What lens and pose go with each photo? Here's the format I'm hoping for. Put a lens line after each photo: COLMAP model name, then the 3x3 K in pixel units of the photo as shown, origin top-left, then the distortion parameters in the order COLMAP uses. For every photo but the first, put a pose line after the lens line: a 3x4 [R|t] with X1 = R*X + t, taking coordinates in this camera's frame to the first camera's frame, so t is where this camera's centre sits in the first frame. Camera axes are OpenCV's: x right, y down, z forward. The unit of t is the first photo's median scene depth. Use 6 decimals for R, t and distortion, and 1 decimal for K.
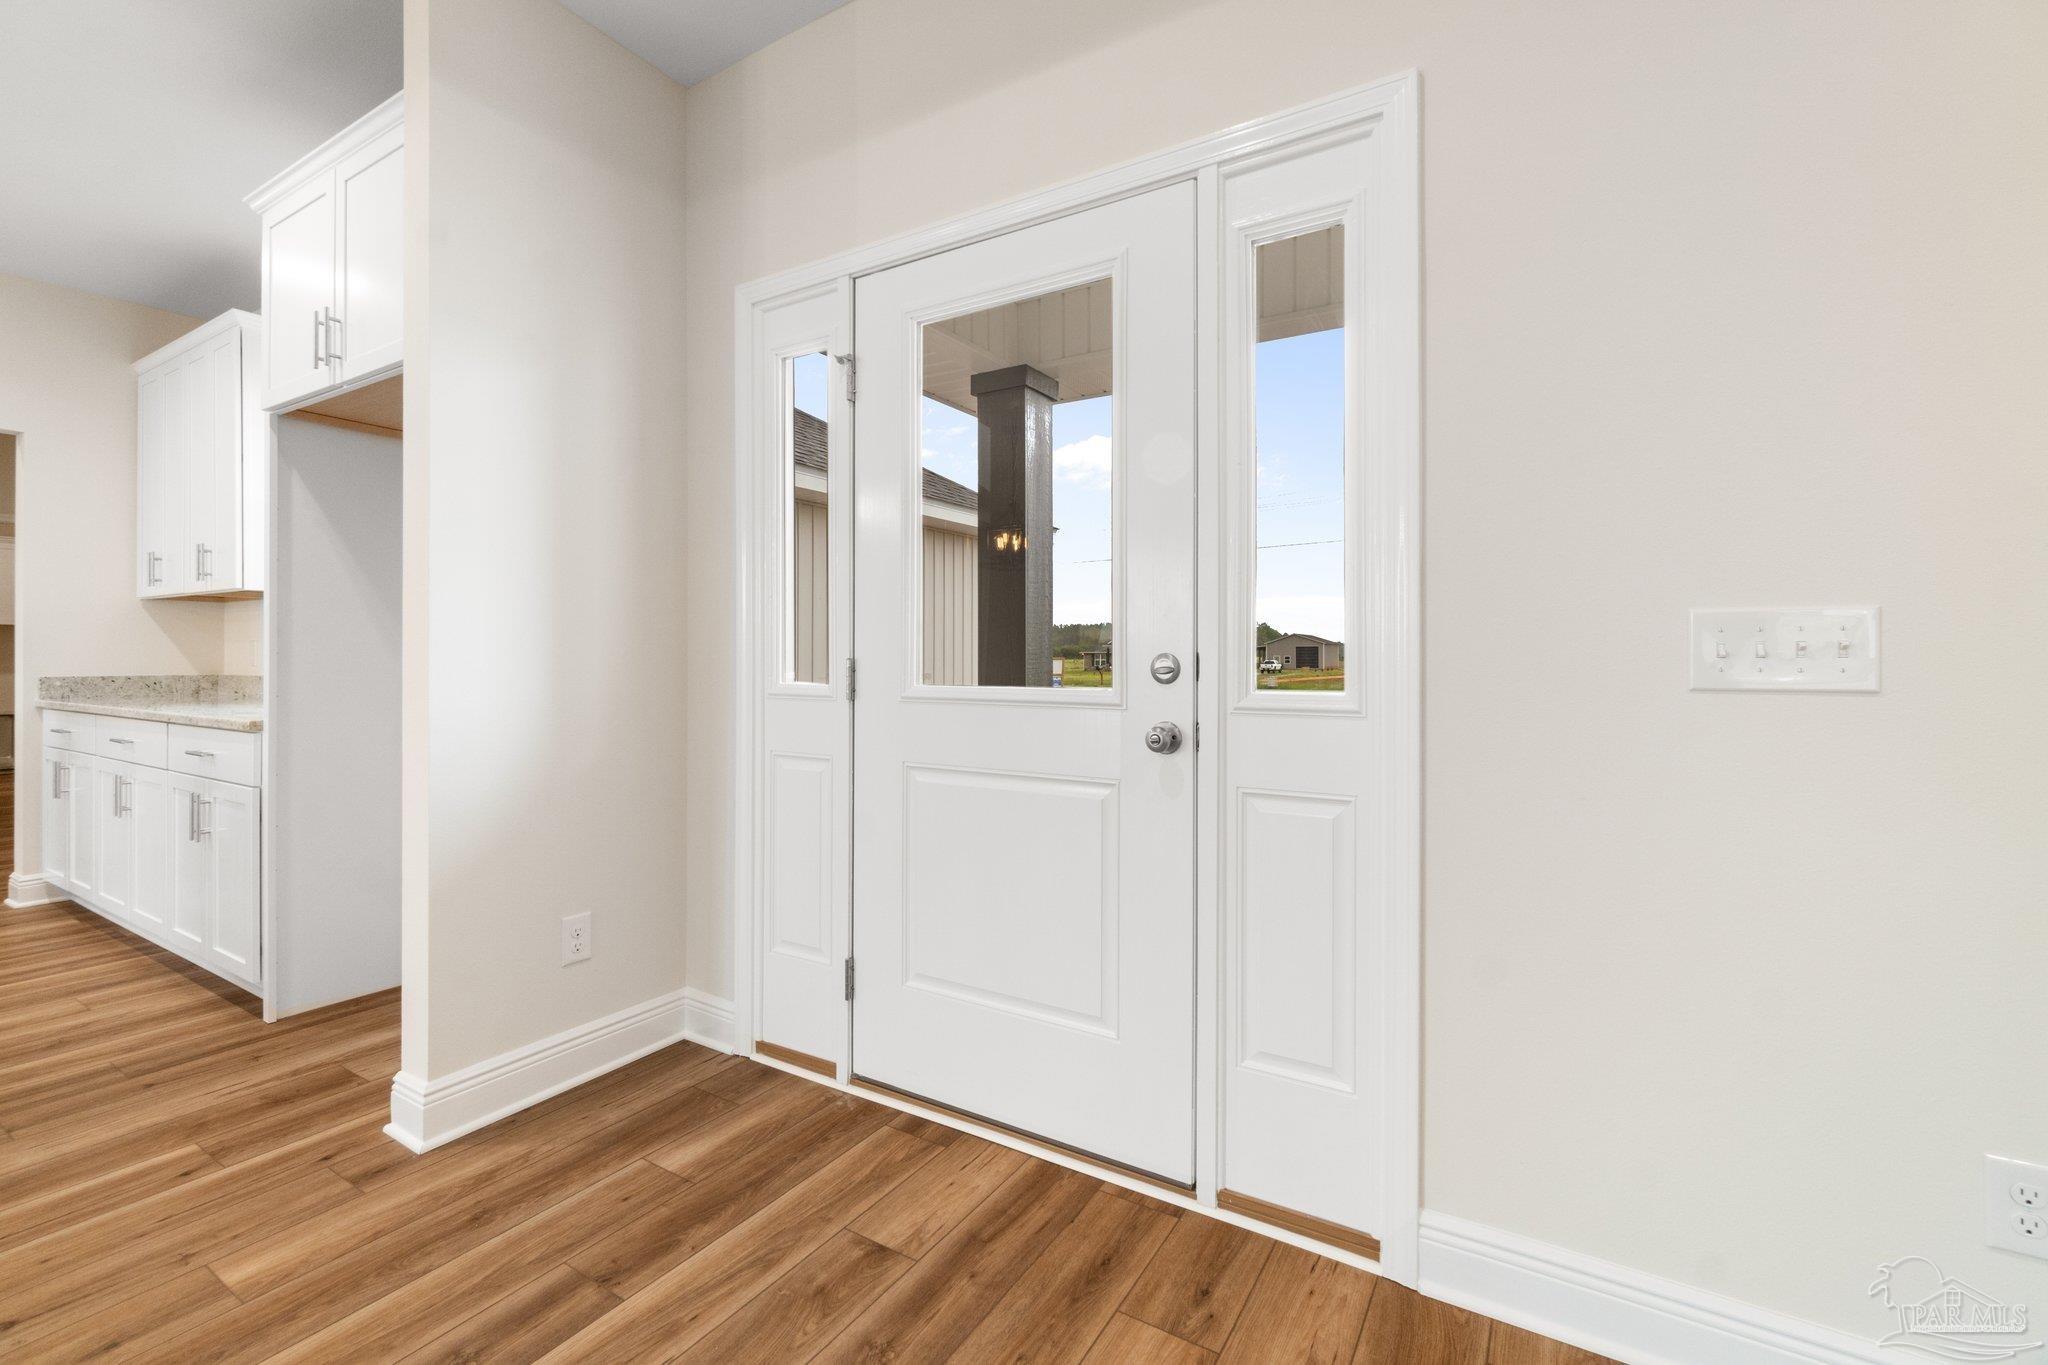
lens RADIAL K [[878.1, 0, 1026.5], [0, 878.1, 662.3], [0, 0, 1]] dist [-0.004703, -0.000123]
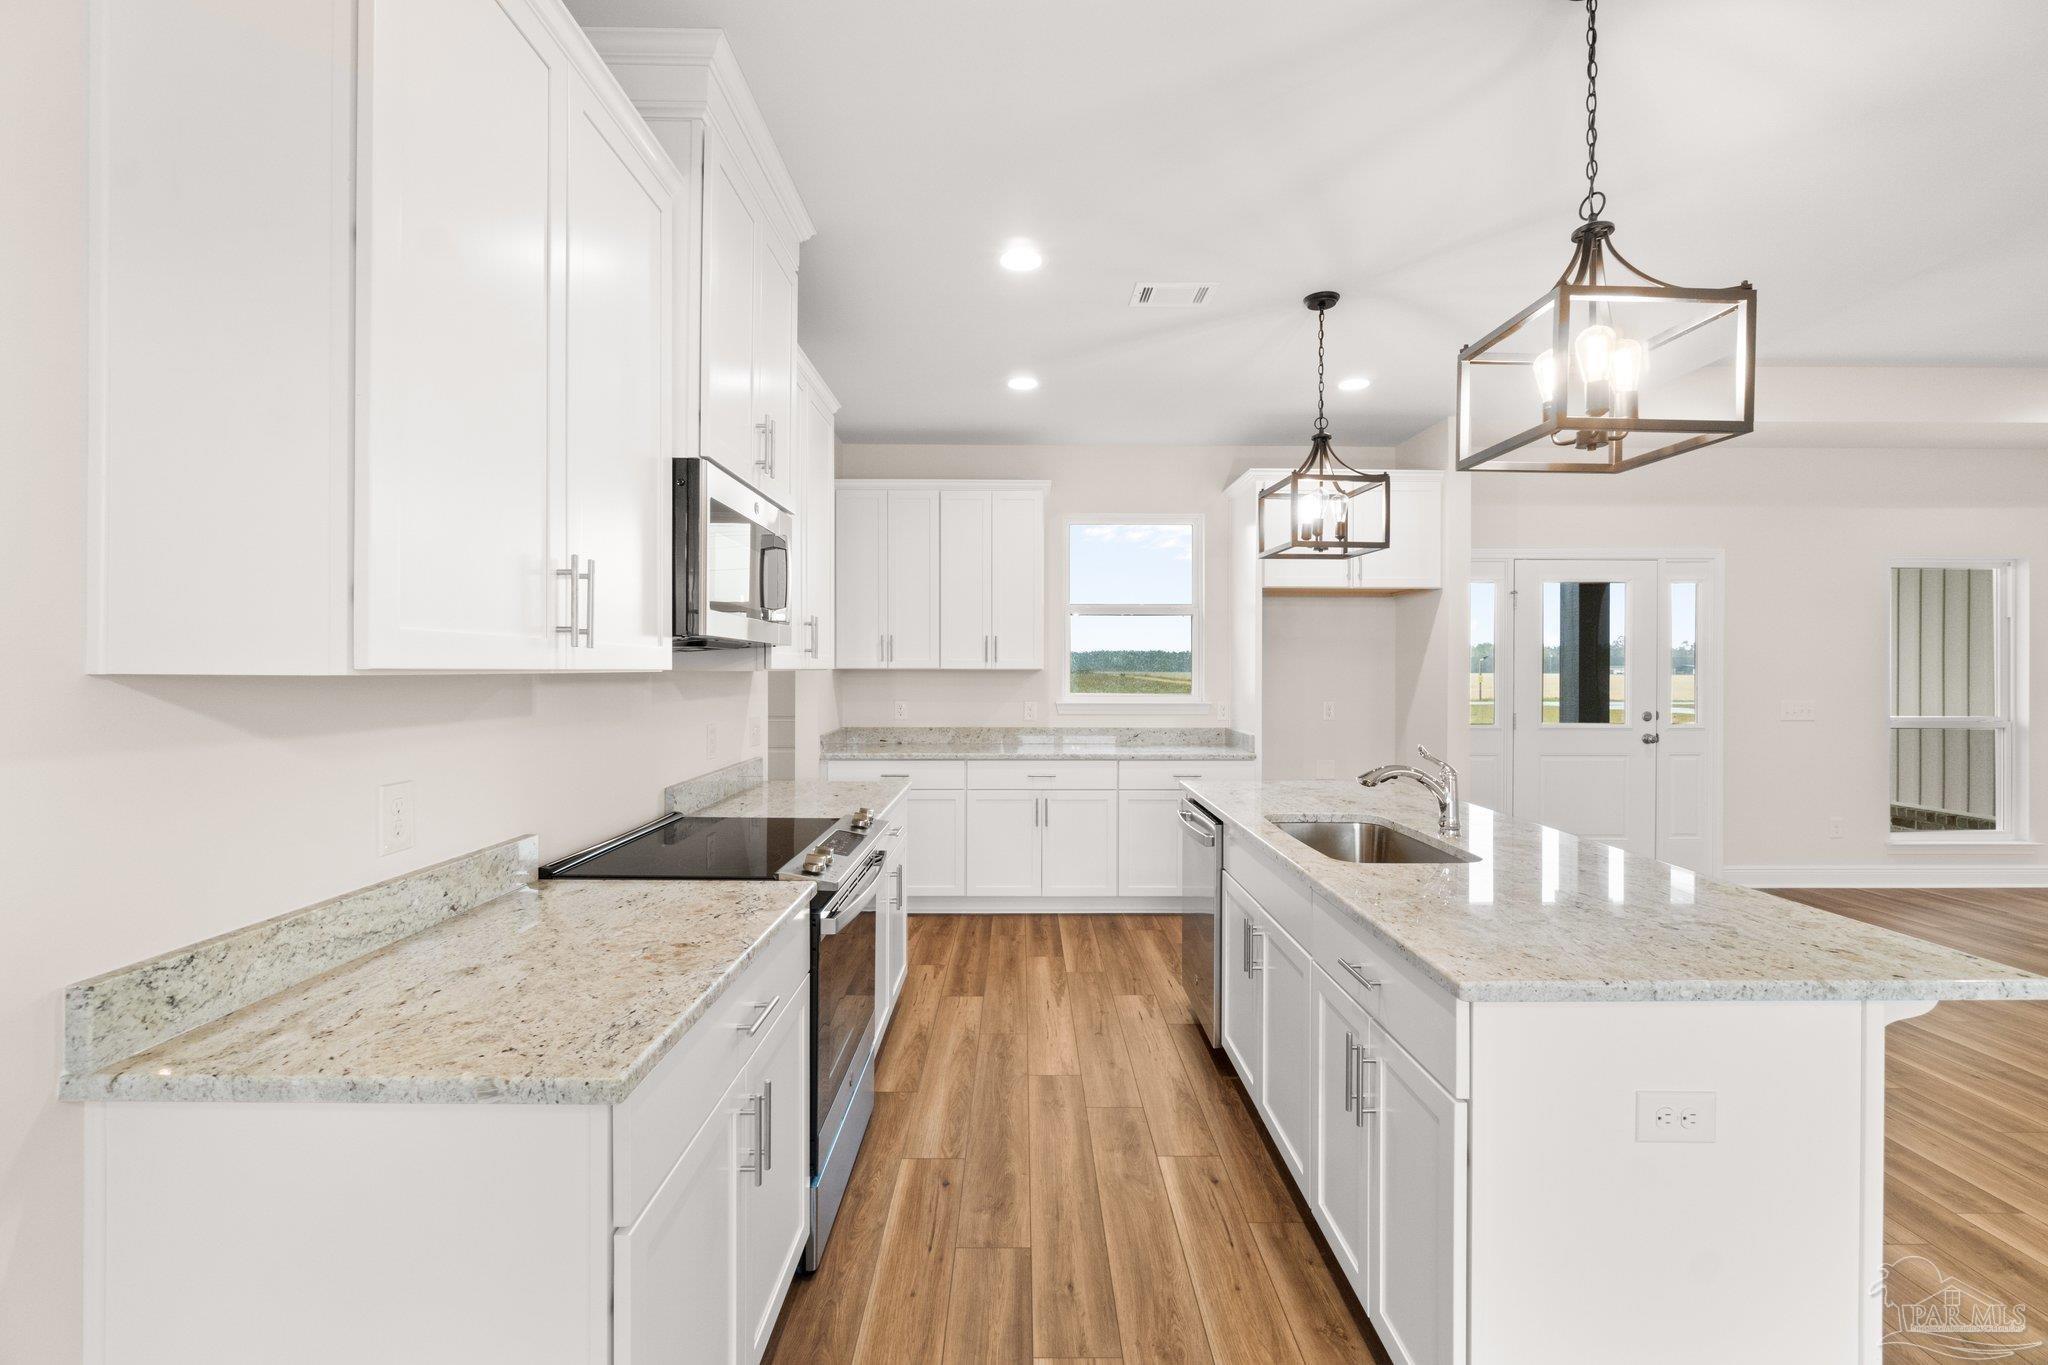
lens RADIAL K [[874.5, 0, 1027.8], [0, 874.5, 674.5], [0, 0, 1]] dist [-0.000111, -0.000014]
pose [[0.848856, -0.004629, 0.528603, -2.539648], [0.003176, 0.999988, 0.003658, -0.120830], [-0.528614, -0.001427, 0.848861, -0.356660]]
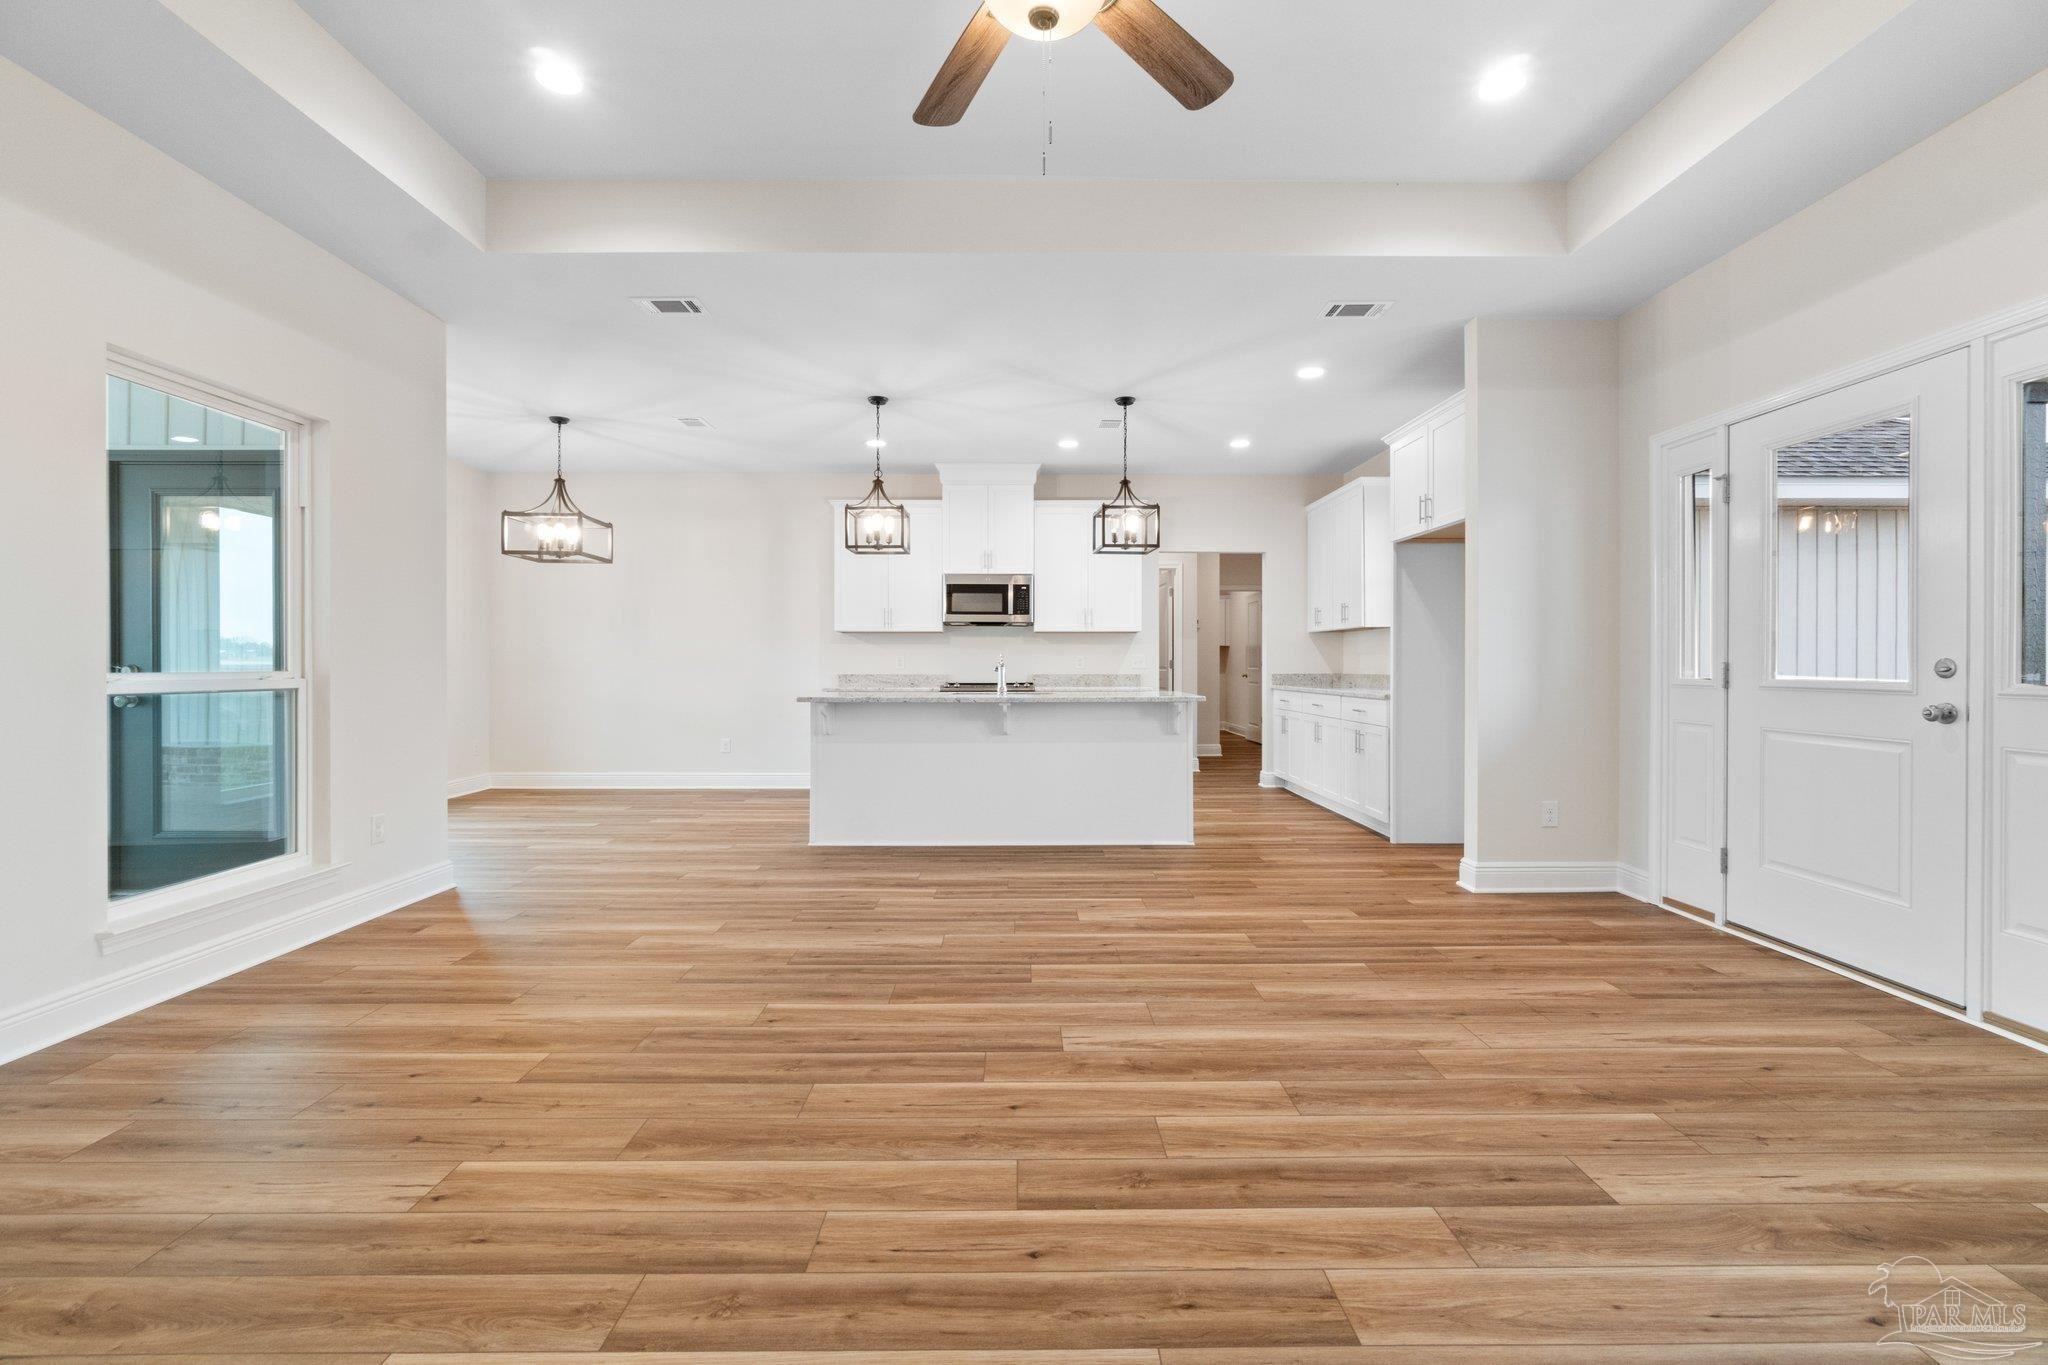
lens RADIAL K [[881.2, 0, 1030.1], [0, 881.2, 669.8], [0, 0, 1]] dist [-0.002553, 0.000045]
pose [[0.532937, 0.002467, -0.846152, 0.462824], [-0.001104, 0.999997, 0.002220, 0.006587], [0.846154, -0.000249, 0.532938, -0.897167]]
